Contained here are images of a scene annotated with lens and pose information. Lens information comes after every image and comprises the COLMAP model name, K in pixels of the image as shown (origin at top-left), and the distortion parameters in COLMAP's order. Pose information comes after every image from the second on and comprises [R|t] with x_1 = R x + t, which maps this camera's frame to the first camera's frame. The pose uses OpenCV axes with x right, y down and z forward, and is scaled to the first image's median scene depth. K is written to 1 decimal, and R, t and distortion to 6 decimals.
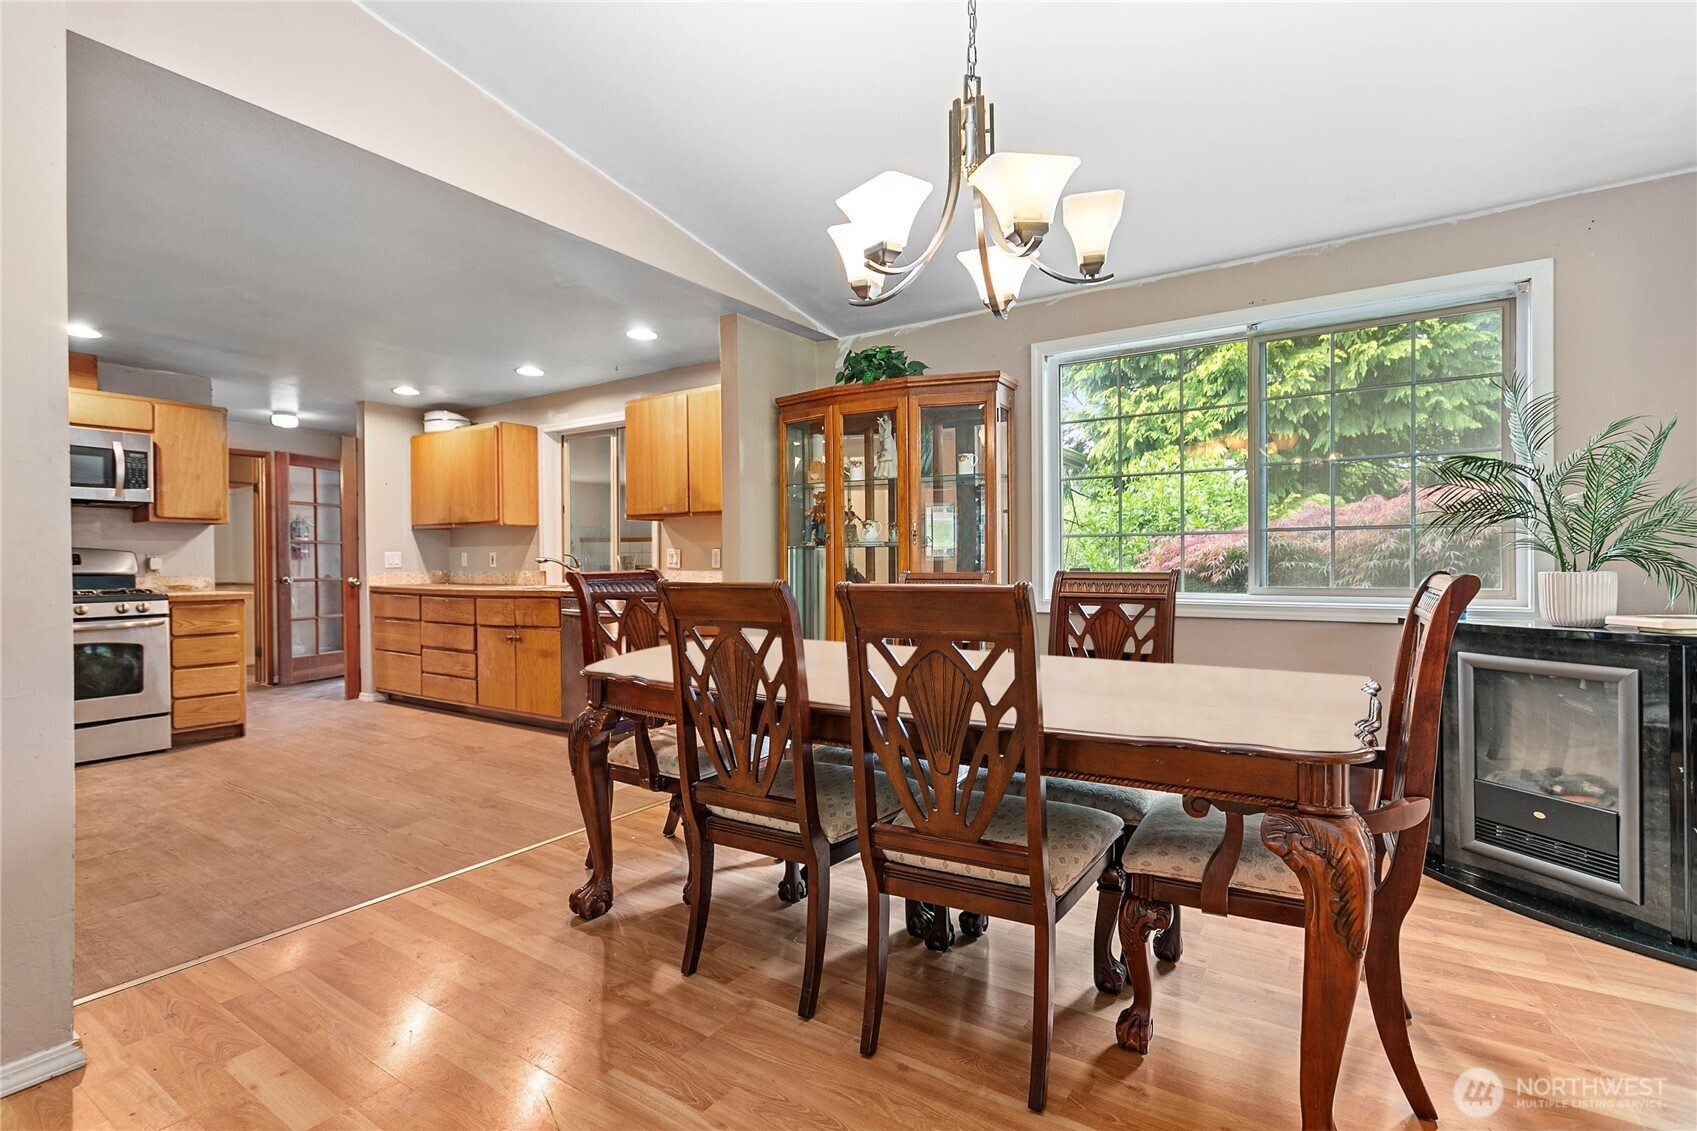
lens RADIAL K [[801.9, 0, 843.1], [0, 801.9, 568.2], [0, 0, 1]] dist [0.001294, 0.000799]
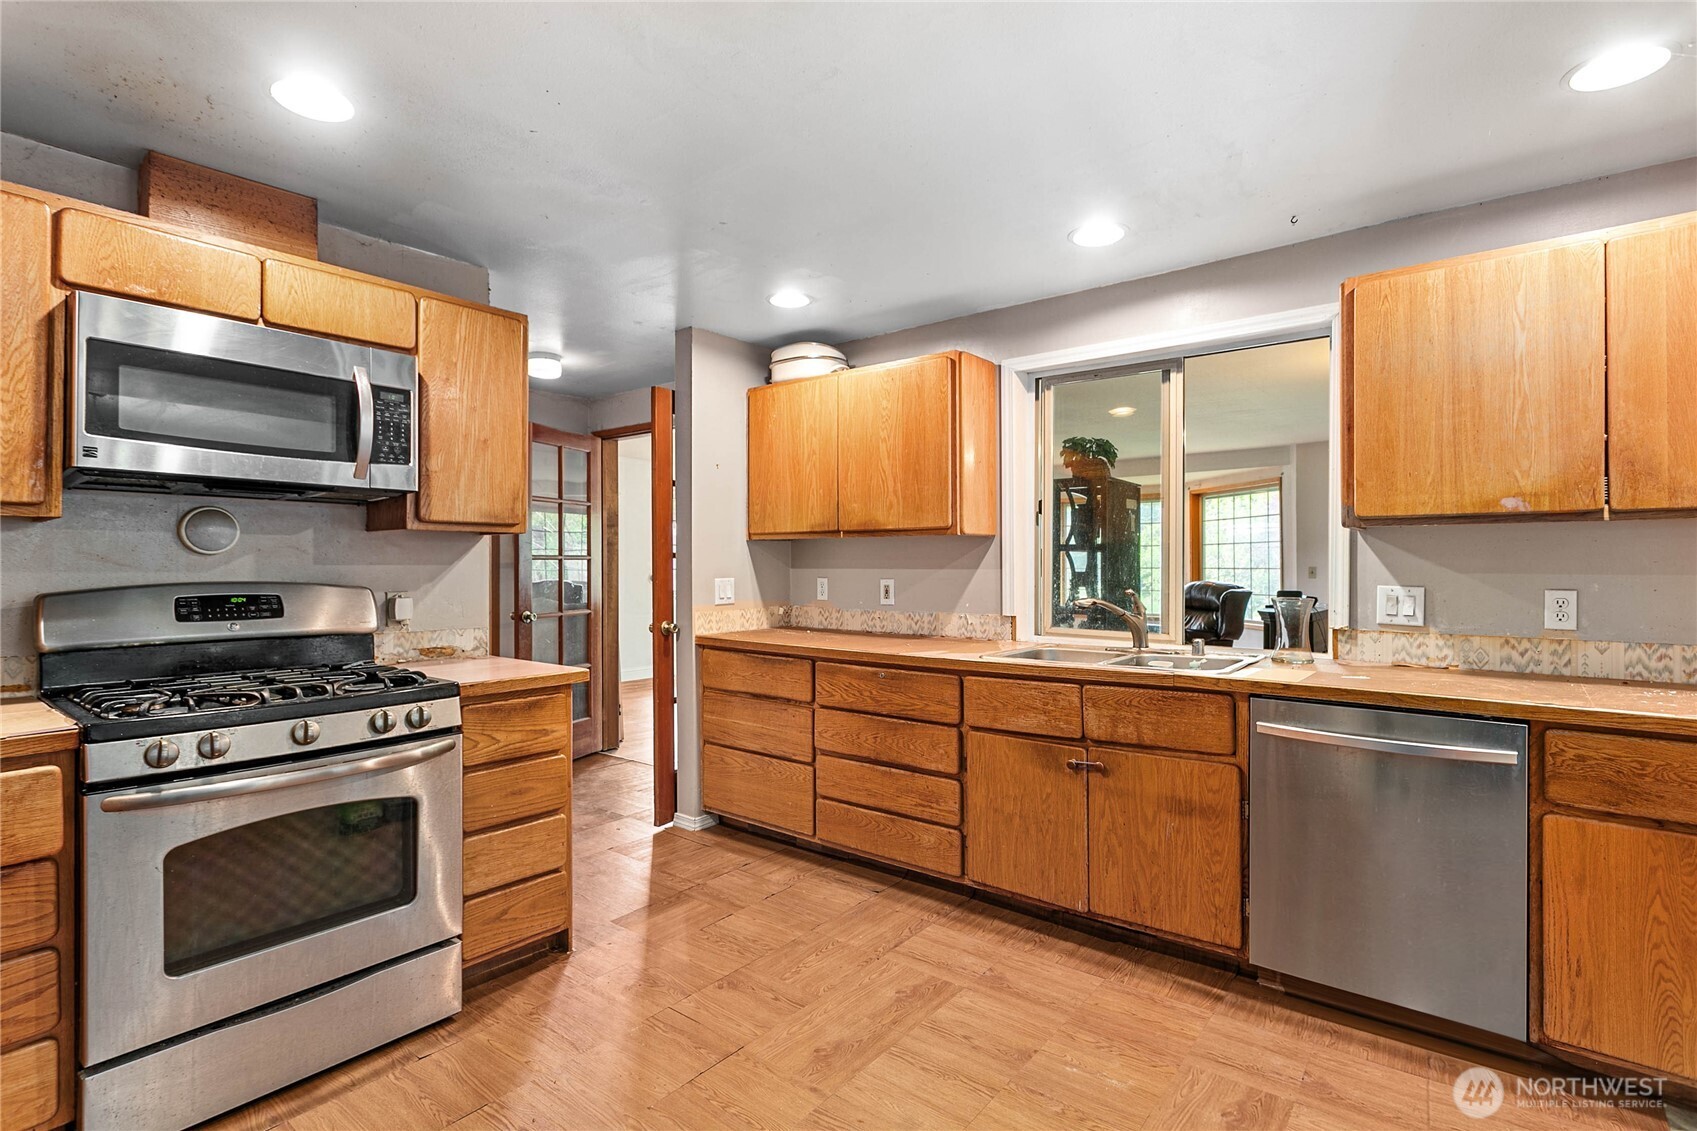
lens RADIAL K [[801.9, 0, 833.5], [0, 801.9, 560.7], [0, 0, 1]] dist [0.001294, 0.000799]
pose [[0.997472, 0.005595, -0.070838, -0.706074], [-0.006528, 0.999895, -0.012958, -0.042589], [0.070758, 0.013388, 0.997404, 0.650883]]
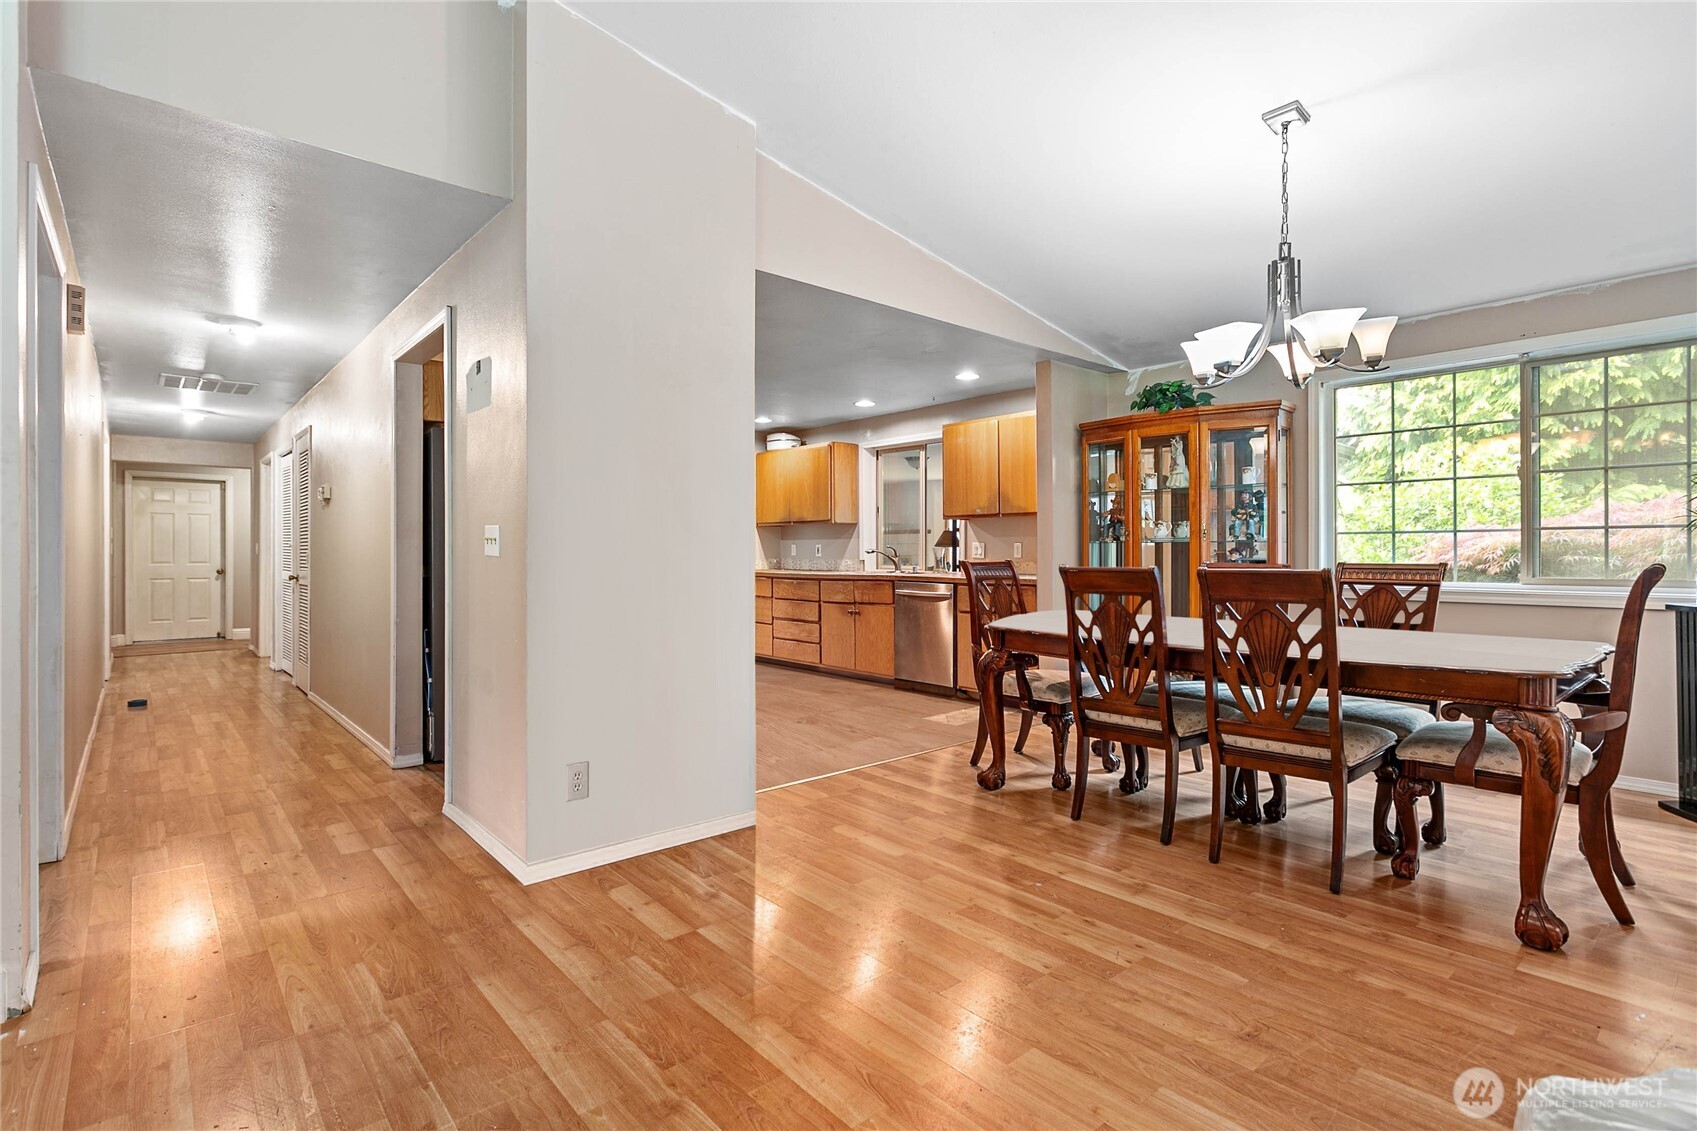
lens RADIAL K [[801.9, 0, 841.9], [0, 801.9, 550.6], [0, 0, 1]] dist [0.001294, 0.000799]
pose [[0.964082, 0.003769, -0.265579, -0.113857], [-0.006333, 0.999941, -0.008799, 0.000361], [0.265531, 0.010164, 0.964049, -0.325764]]
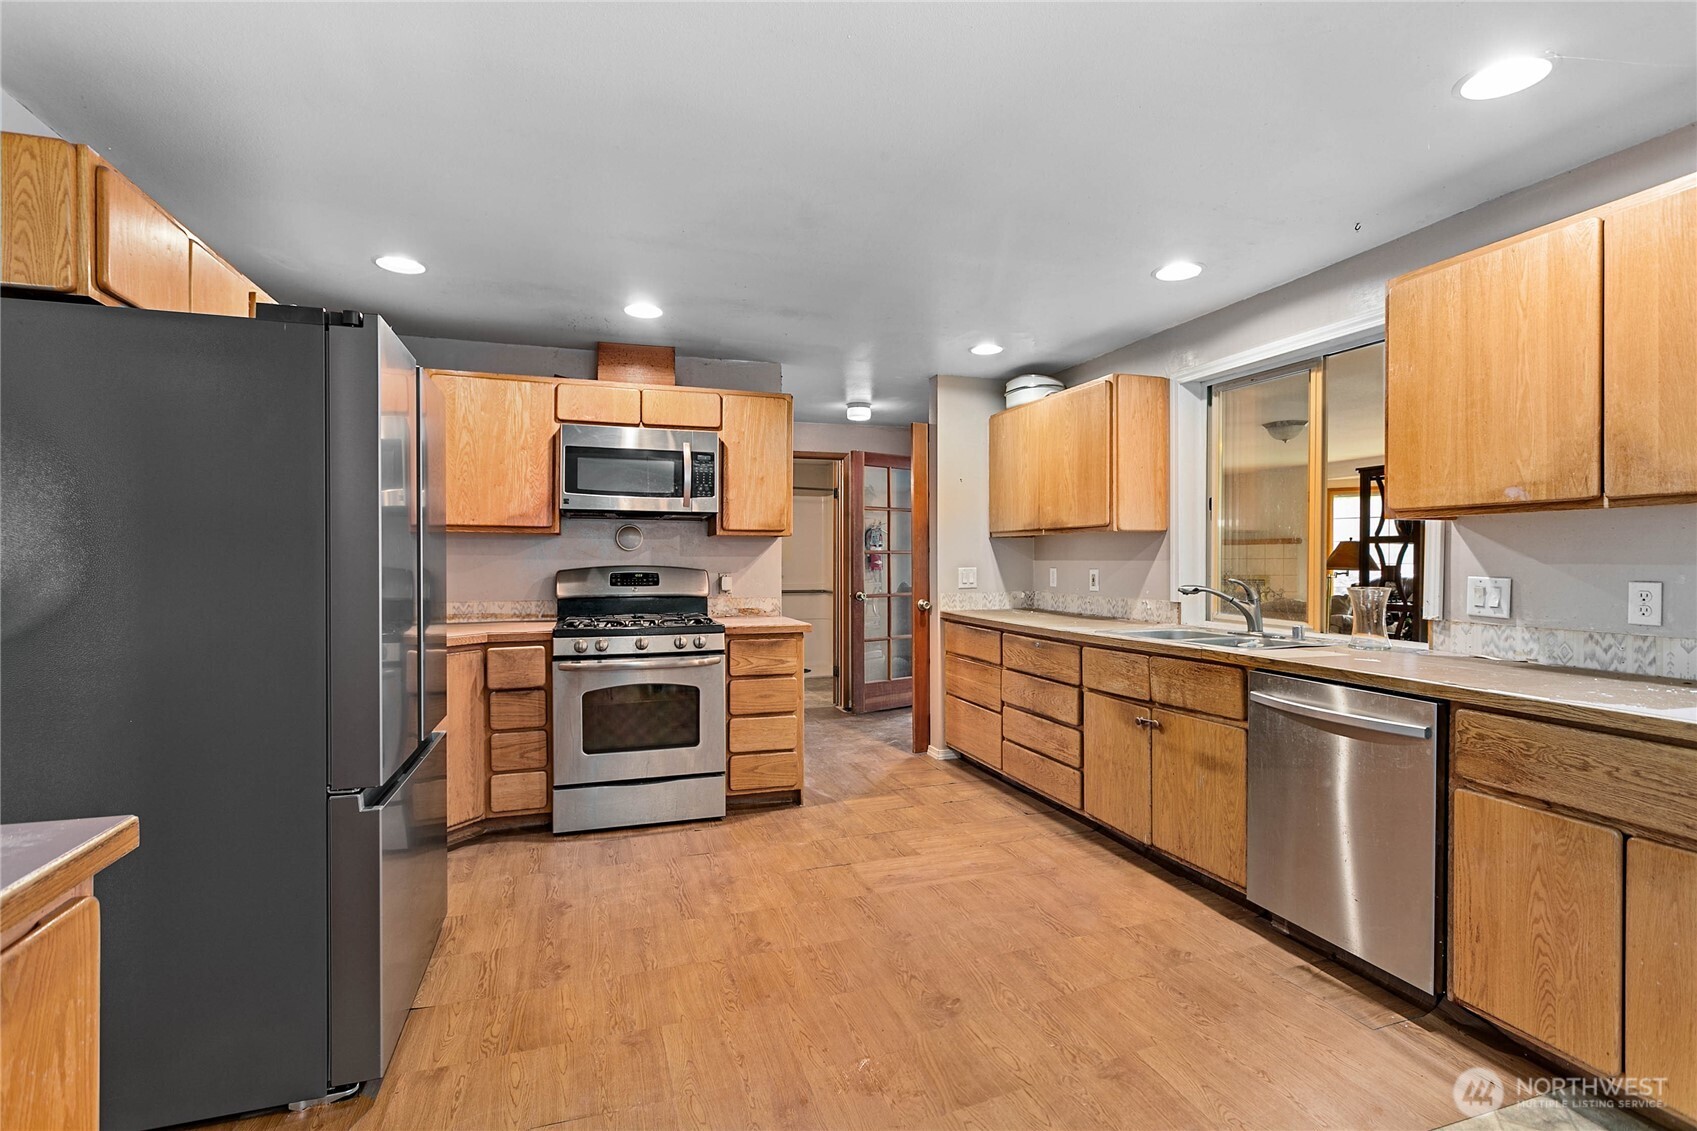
lens RADIAL K [[801.9, 0, 855.9], [0, 801.9, 563.5], [0, 0, 1]] dist [0.001294, 0.000799]
pose [[0.800254, 0.009854, -0.599581, -0.301266], [-0.010681, 0.999941, 0.002177, -0.039987], [0.599566, 0.004662, 0.800311, 0.518264]]
